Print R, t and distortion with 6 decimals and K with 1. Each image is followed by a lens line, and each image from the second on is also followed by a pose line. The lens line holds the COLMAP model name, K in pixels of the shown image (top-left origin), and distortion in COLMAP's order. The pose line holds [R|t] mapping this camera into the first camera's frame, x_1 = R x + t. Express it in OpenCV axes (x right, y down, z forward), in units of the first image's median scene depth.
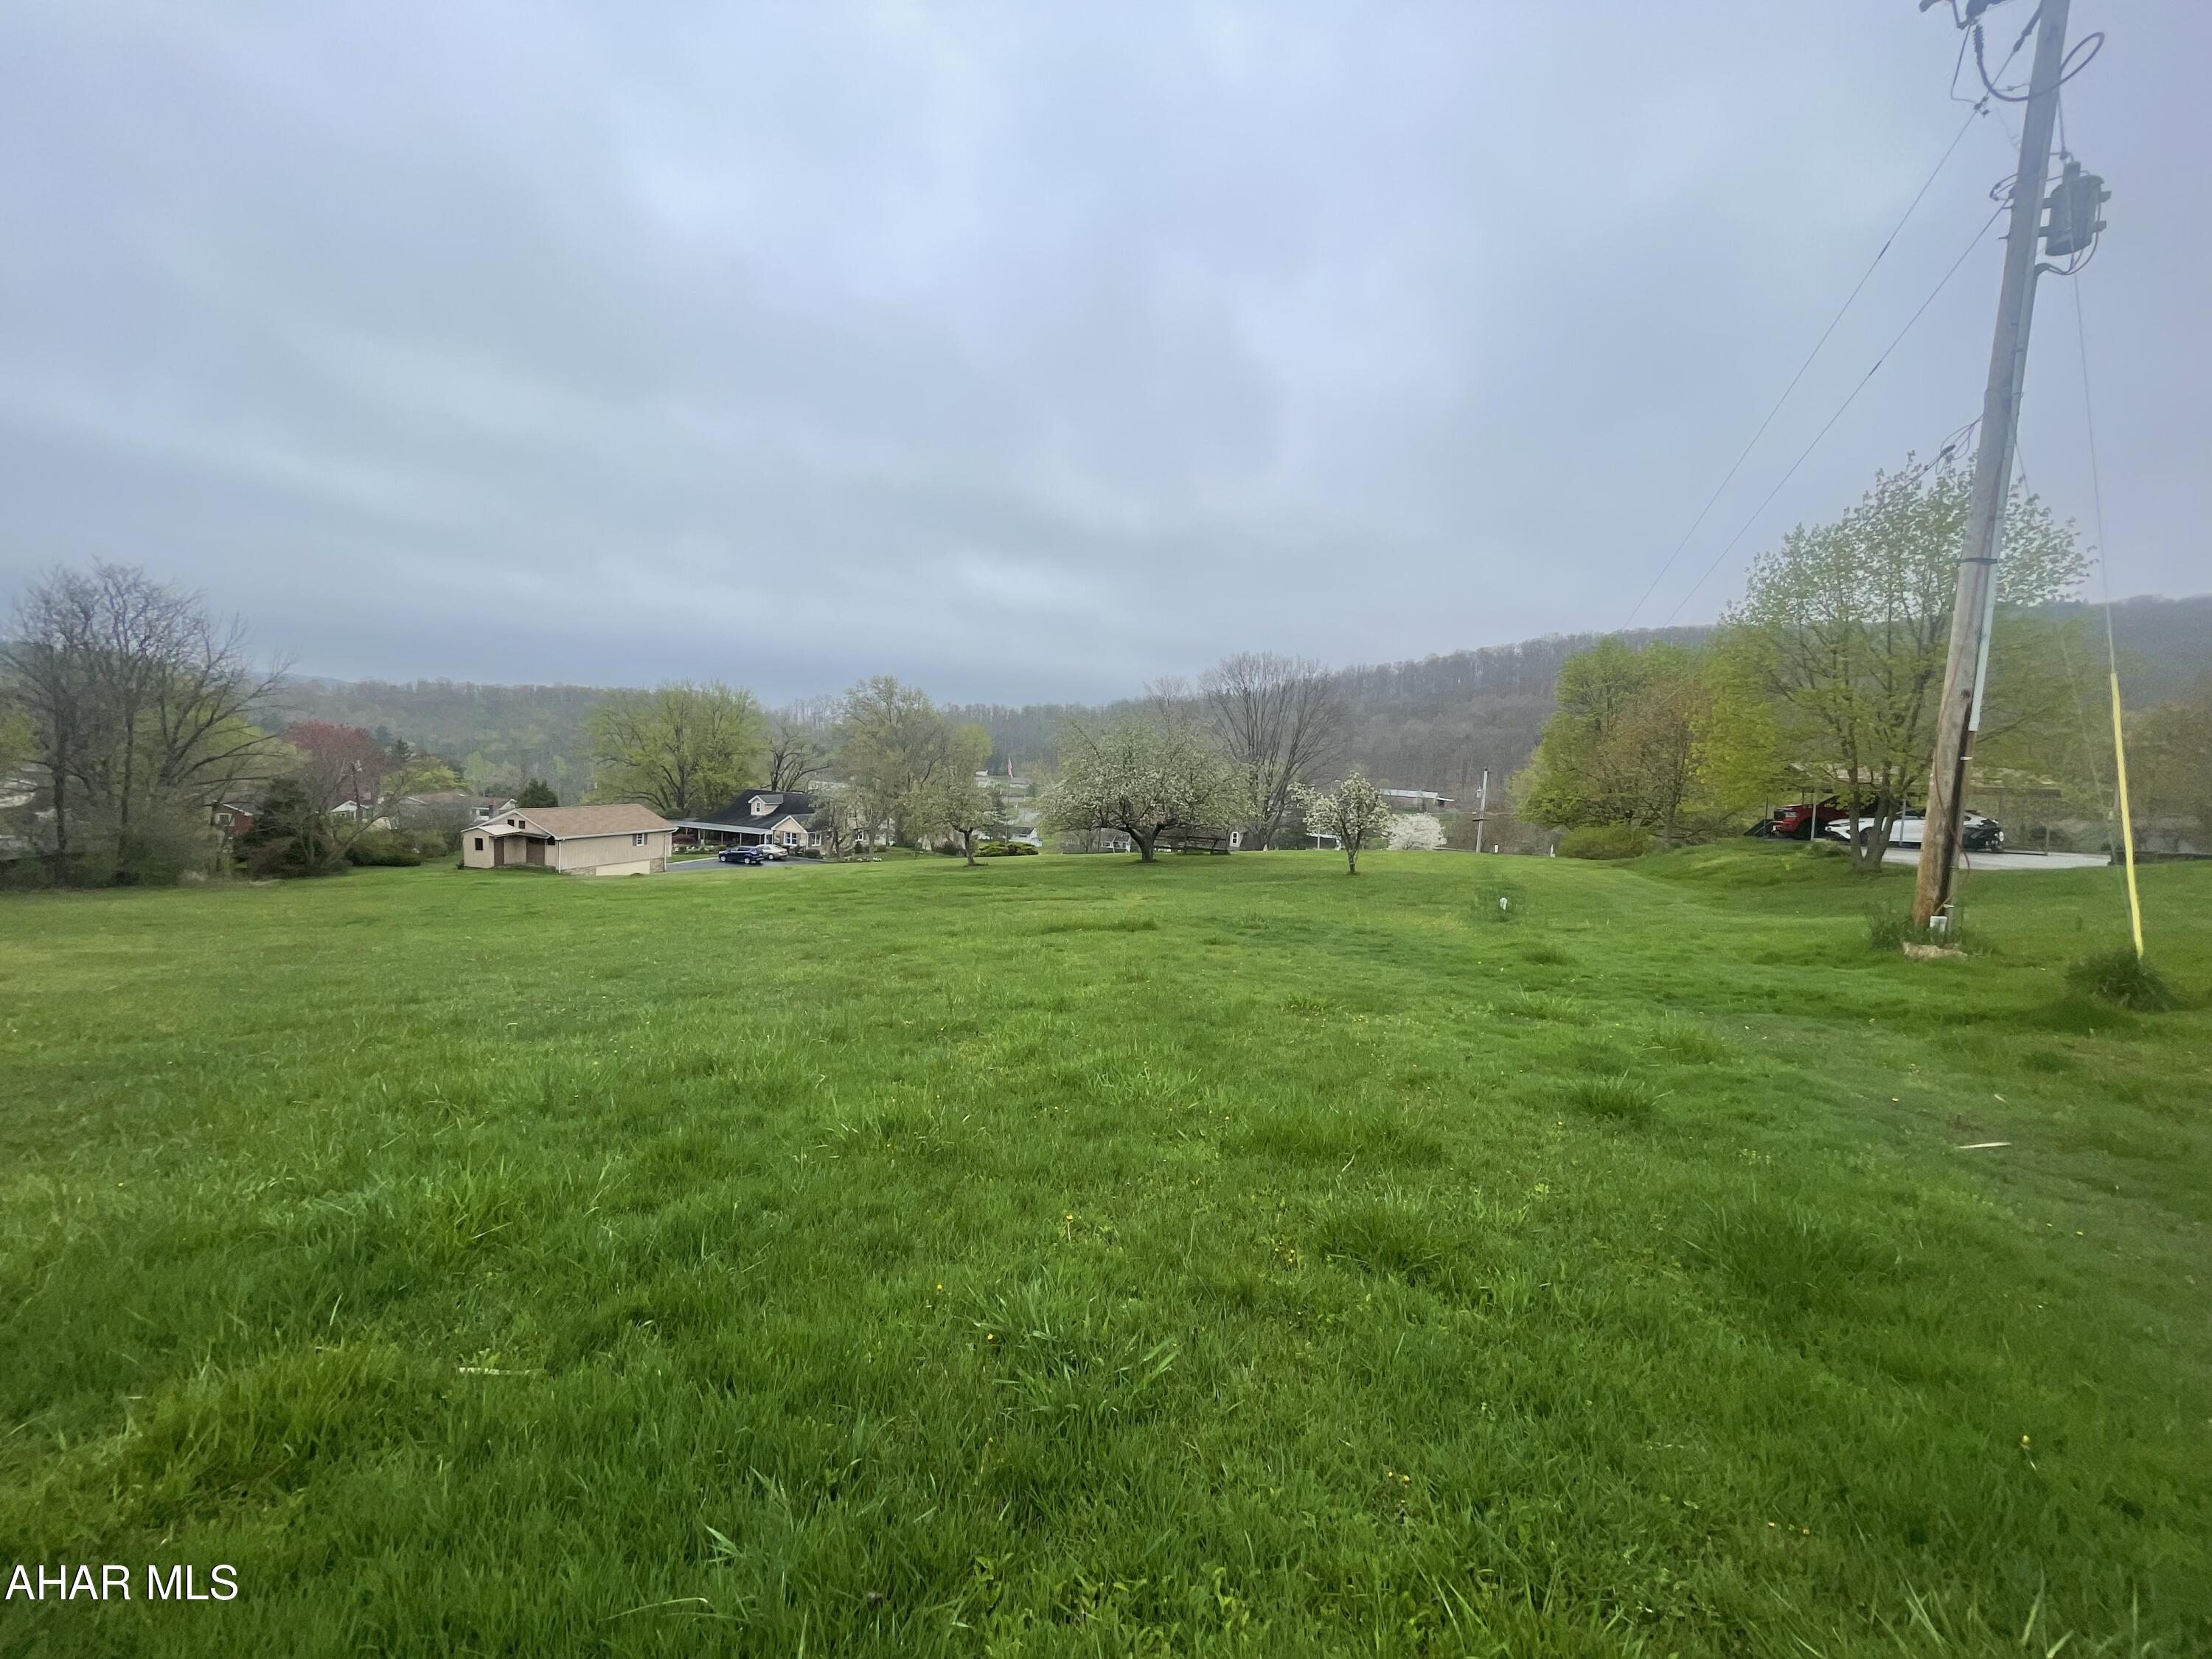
lens RADIAL K [[900.2, 0, 1102.6], [0, 900.2, 827.5], [0, 0, 1]] dist [-0.001410, 0.001555]
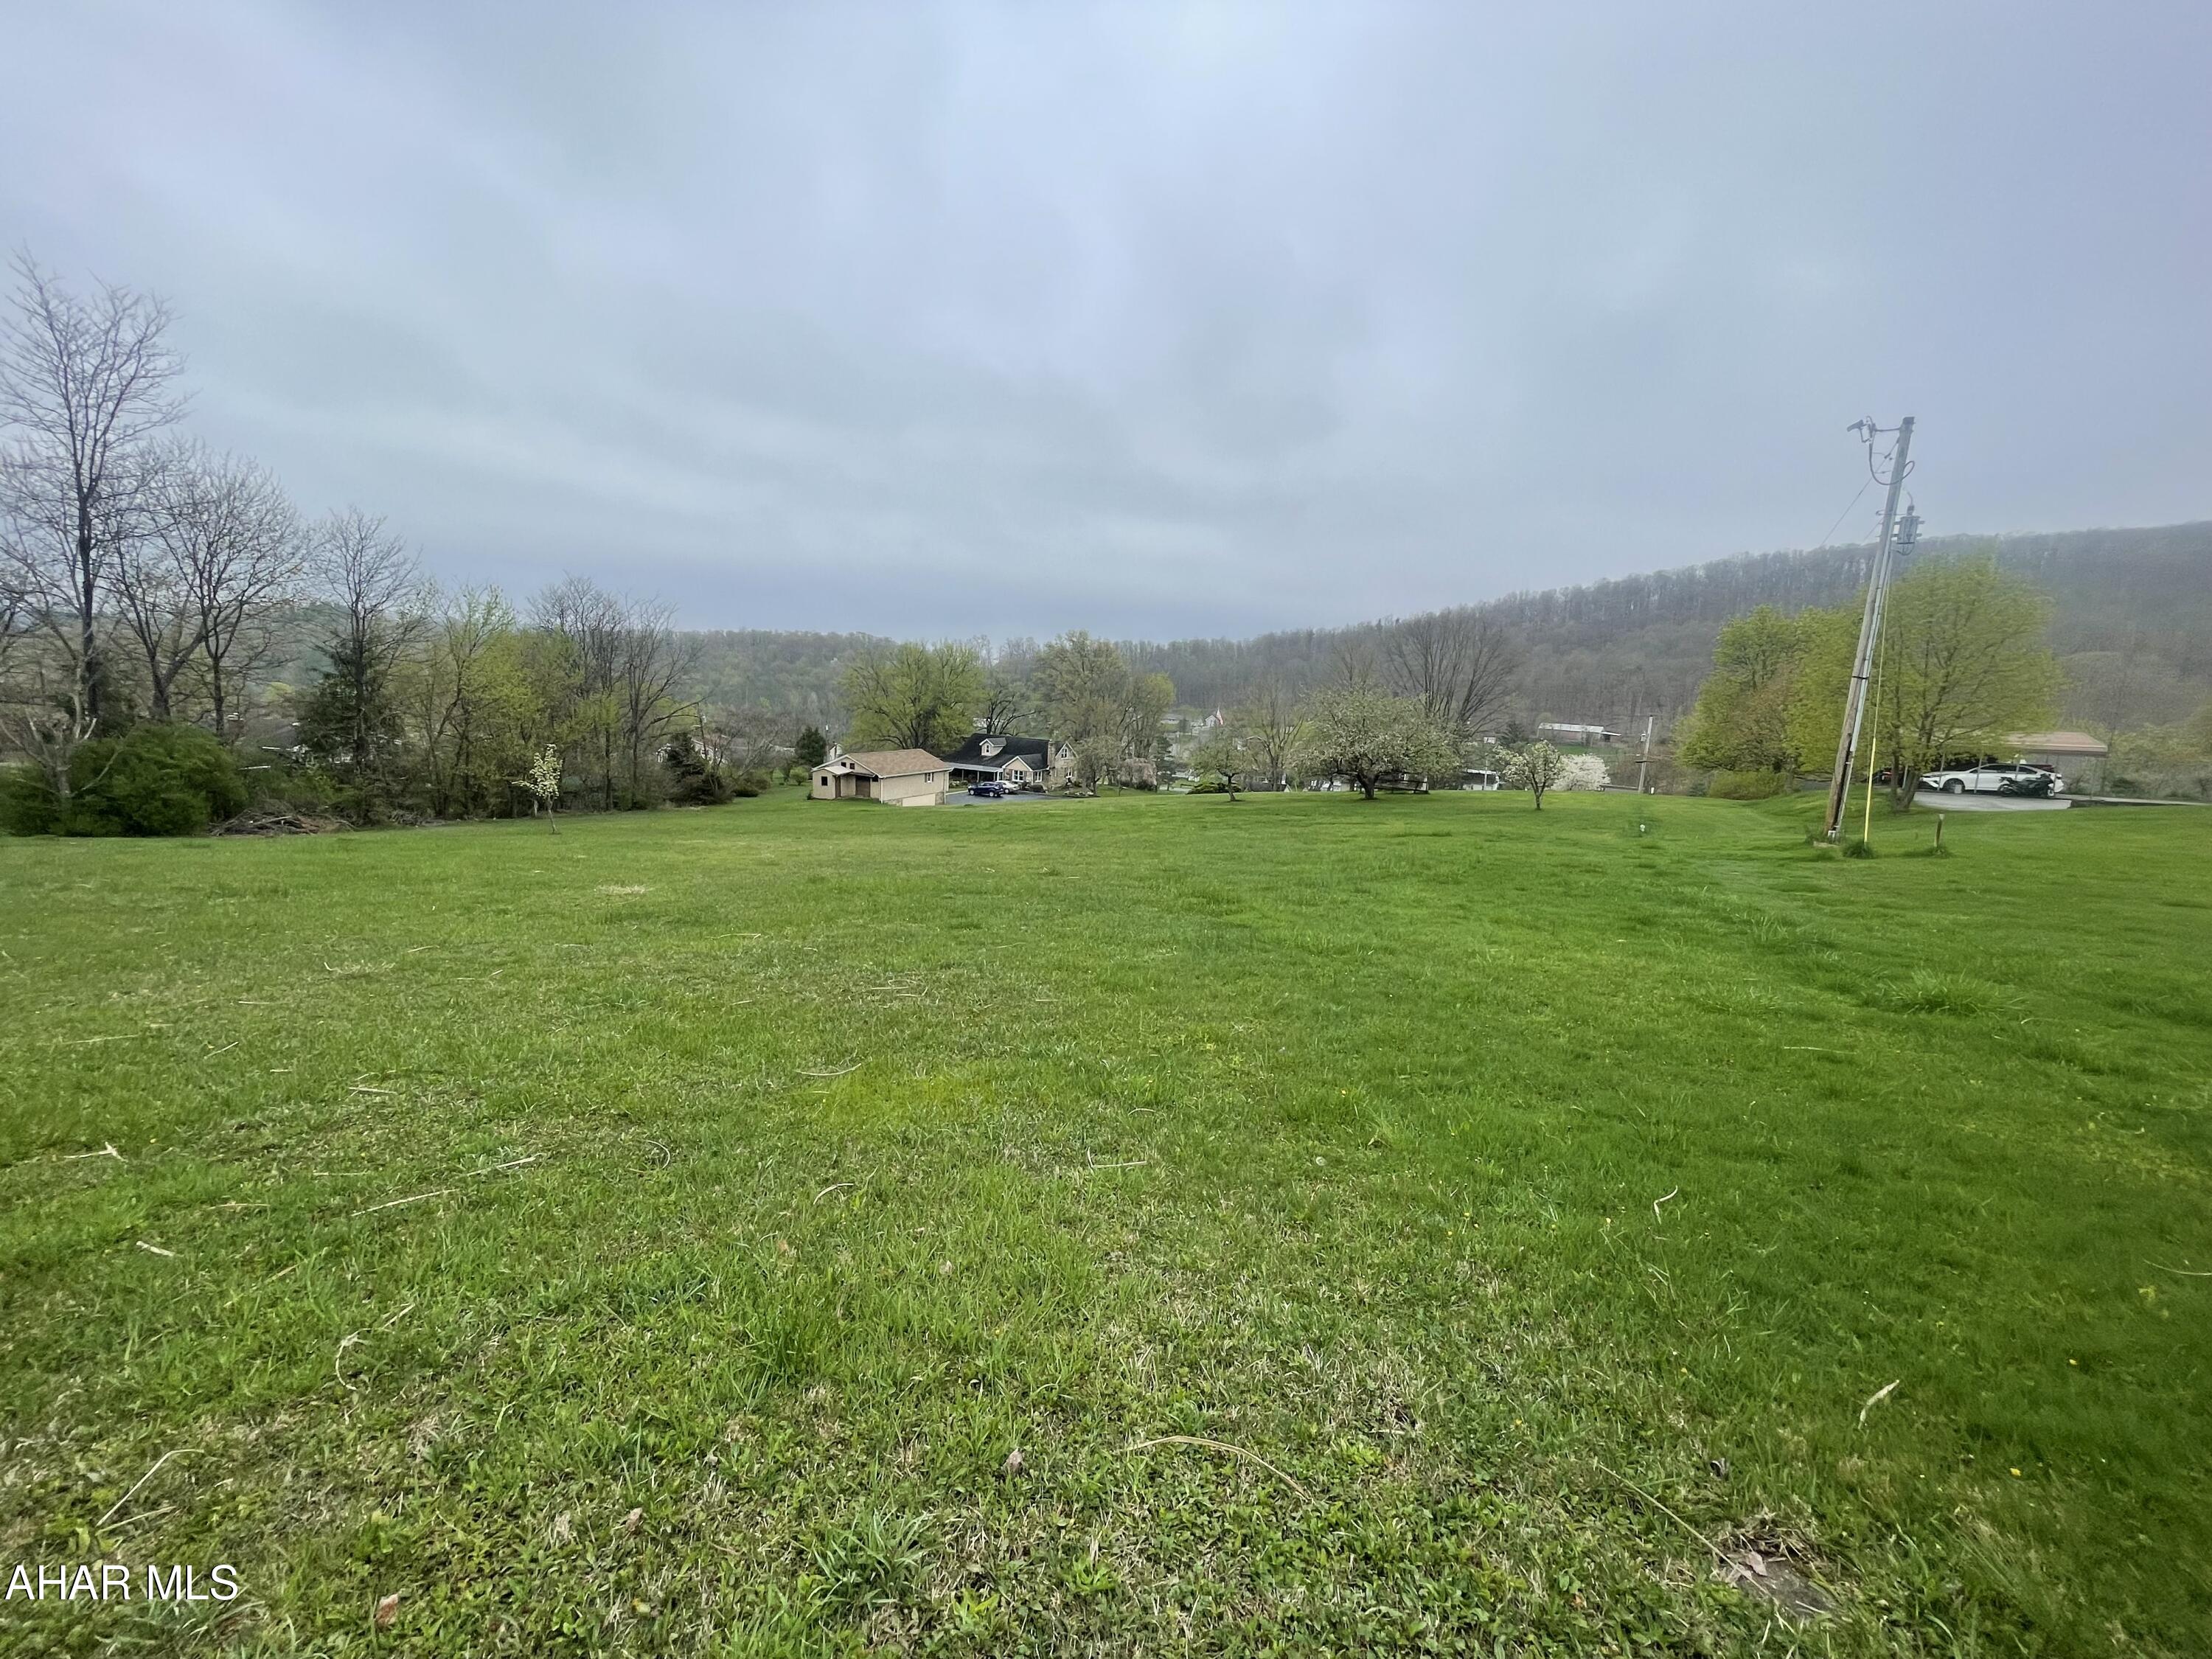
lens RADIAL K [[900.2, 0, 1100.3], [0, 900.2, 821.2], [0, 0, 1]] dist [-0.001410, 0.001555]
pose [[0.988661, 0.011235, -0.149741, -0.063669], [-0.001086, 0.997706, 0.067692, -0.008487], [0.150158, -0.066762, 0.986405, -0.167648]]
